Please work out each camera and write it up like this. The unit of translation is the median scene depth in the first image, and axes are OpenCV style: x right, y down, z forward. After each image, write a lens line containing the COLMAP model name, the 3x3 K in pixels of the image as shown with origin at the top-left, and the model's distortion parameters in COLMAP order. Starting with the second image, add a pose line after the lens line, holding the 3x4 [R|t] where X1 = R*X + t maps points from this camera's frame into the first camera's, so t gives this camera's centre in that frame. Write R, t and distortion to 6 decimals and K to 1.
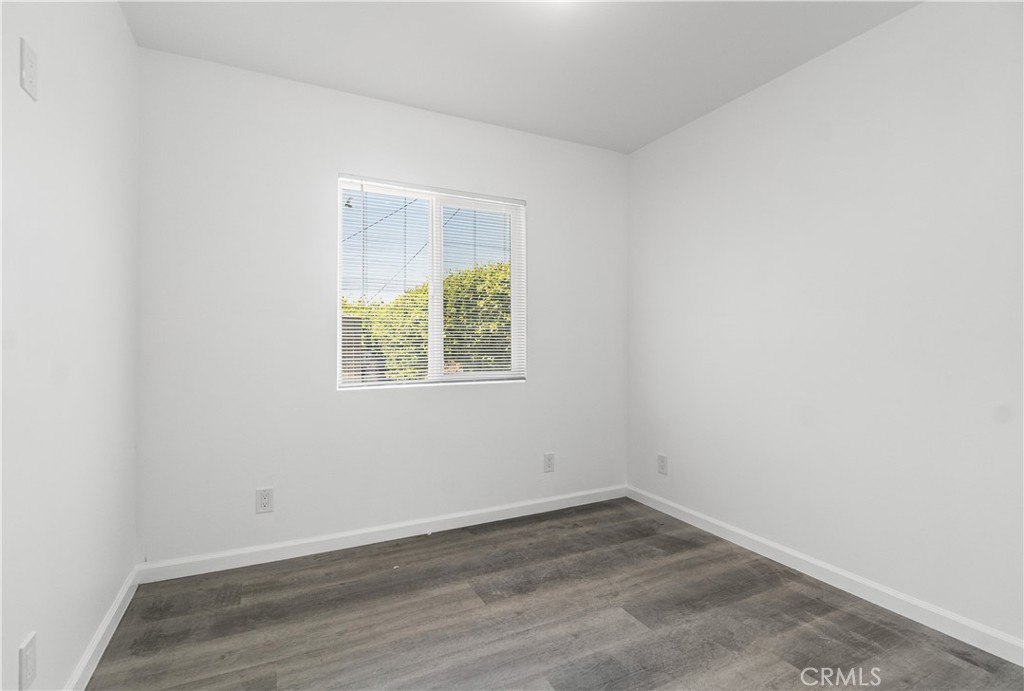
lens RADIAL K [[461.3, 0, 510.0], [0, 461.3, 345.8], [0, 0, 1]] dist [-0.000170, -0.000339]
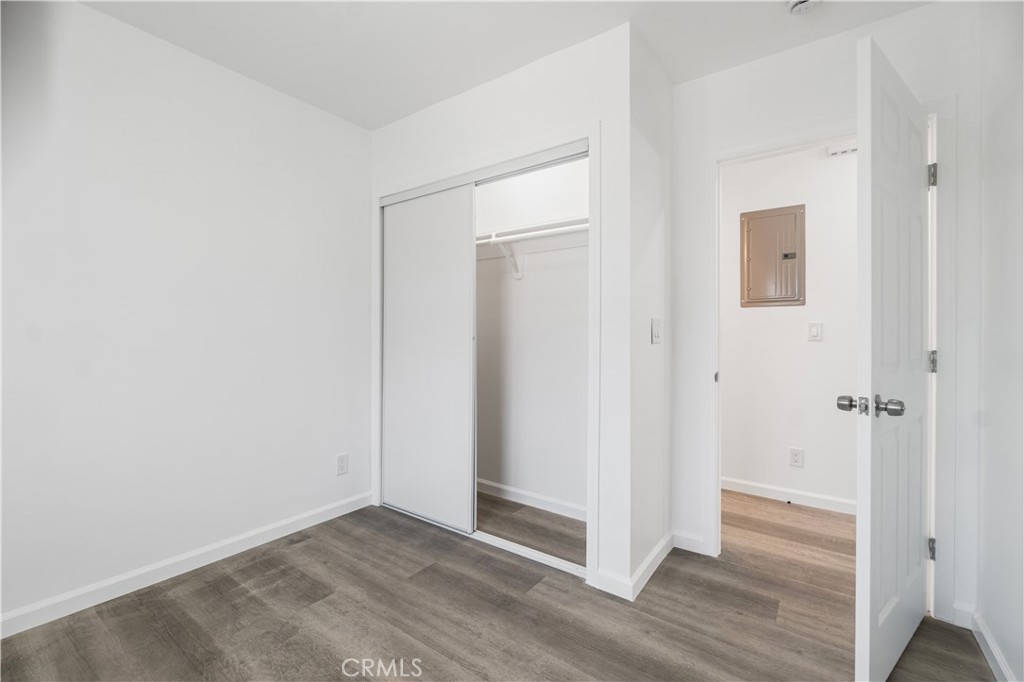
lens RADIAL K [[458.5, 0, 509.8], [0, 458.5, 334.4], [0, 0, 1]] dist [-0.010965, 0.006612]
pose [[-0.447566, -0.010721, 0.894187, -0.541132], [-0.002725, 0.999940, 0.010625, -0.006464], [-0.894247, 0.002319, -0.447568, 0.897970]]
